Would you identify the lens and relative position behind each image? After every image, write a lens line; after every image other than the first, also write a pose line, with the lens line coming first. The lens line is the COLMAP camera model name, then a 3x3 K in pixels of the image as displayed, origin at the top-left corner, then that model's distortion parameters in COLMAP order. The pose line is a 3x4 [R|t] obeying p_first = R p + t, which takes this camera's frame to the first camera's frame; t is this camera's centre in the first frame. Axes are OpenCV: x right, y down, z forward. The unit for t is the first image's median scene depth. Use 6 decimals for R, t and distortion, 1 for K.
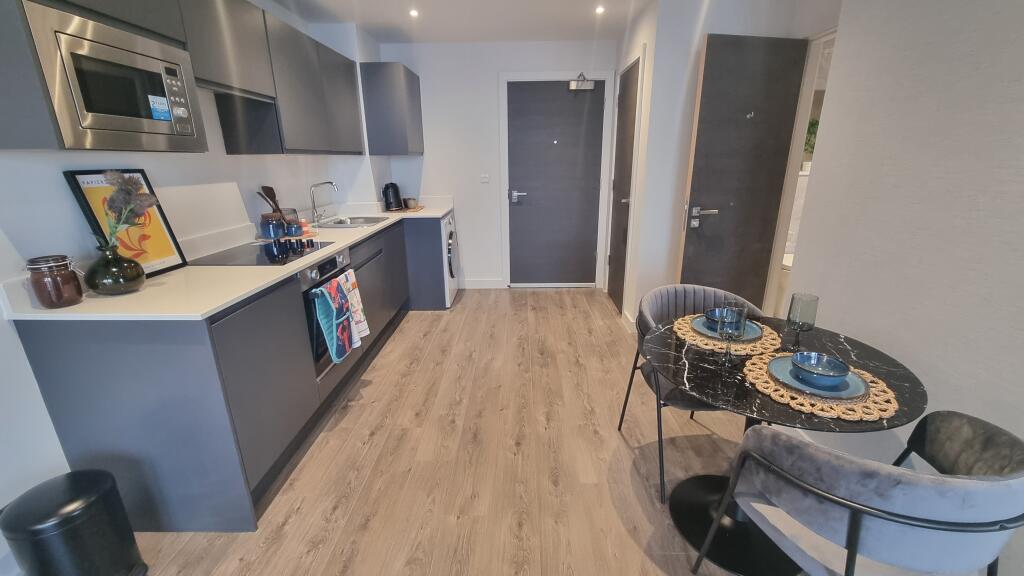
lens RADIAL K [[417.1, 0, 515.2], [0, 417.1, 288.3], [0, 0, 1]] dist [-0.001471, -0.000376]
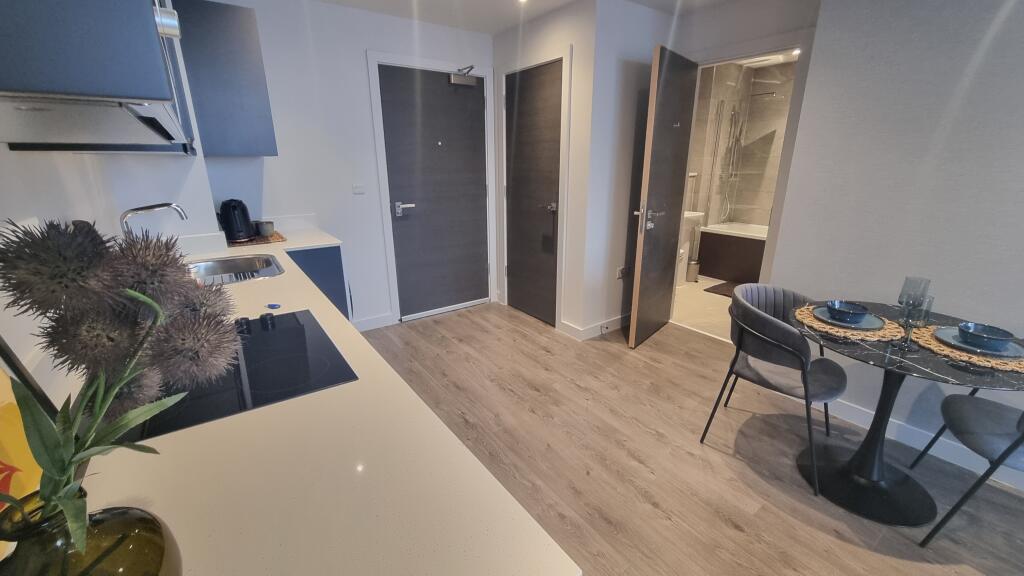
lens RADIAL K [[417.1, 0, 515.2], [0, 417.1, 288.3], [0, 0, 1]] dist [-0.001471, -0.000376]
pose [[0.802051, -0.167310, 0.573342, -0.507183], [0.172243, 0.983971, 0.046185, -0.113689], [-0.571879, 0.061711, 0.818013, 0.367478]]
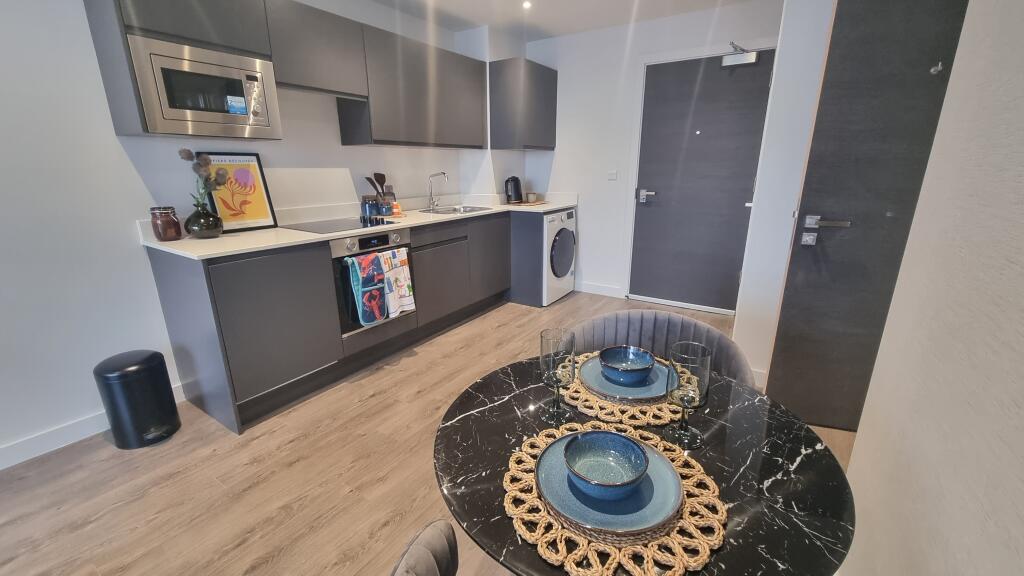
lens RADIAL K [[417.1, 0, 515.2], [0, 417.1, 288.3], [0, 0, 1]] dist [-0.001471, -0.000376]
pose [[0.844879, 0.157318, -0.511302, 0.414326], [-0.163363, 0.985999, 0.033430, -0.023467], [0.509403, 0.055283, 0.858751, 0.196215]]
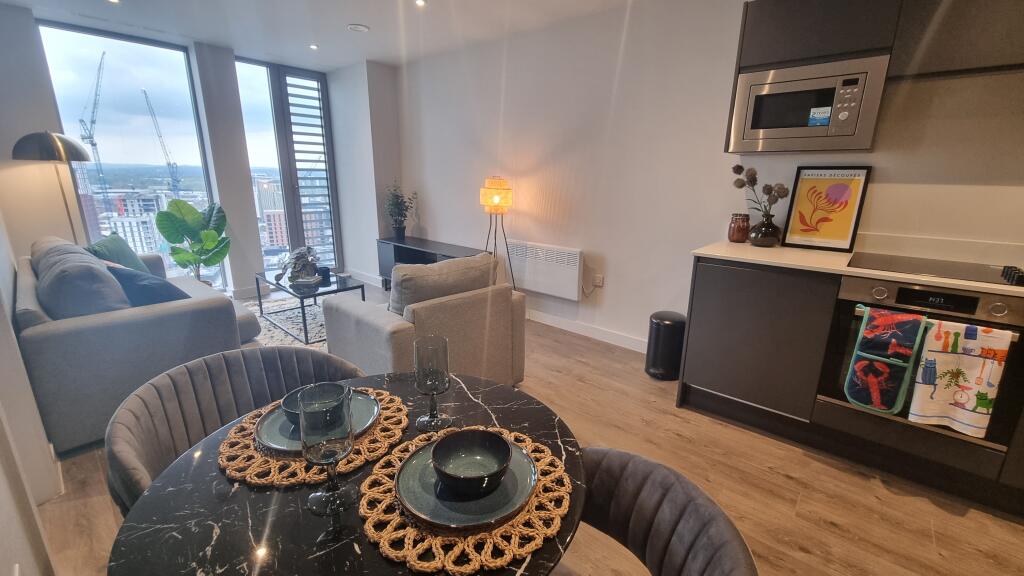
lens RADIAL K [[417.1, 0, 515.2], [0, 417.1, 288.3], [0, 0, 1]] dist [-0.001471, -0.000376]
pose [[-0.650565, 0.193128, -0.734484, 0.473615], [-0.229199, 0.872102, 0.432326, -0.185294], [0.724039, 0.449599, -0.523094, 0.730952]]
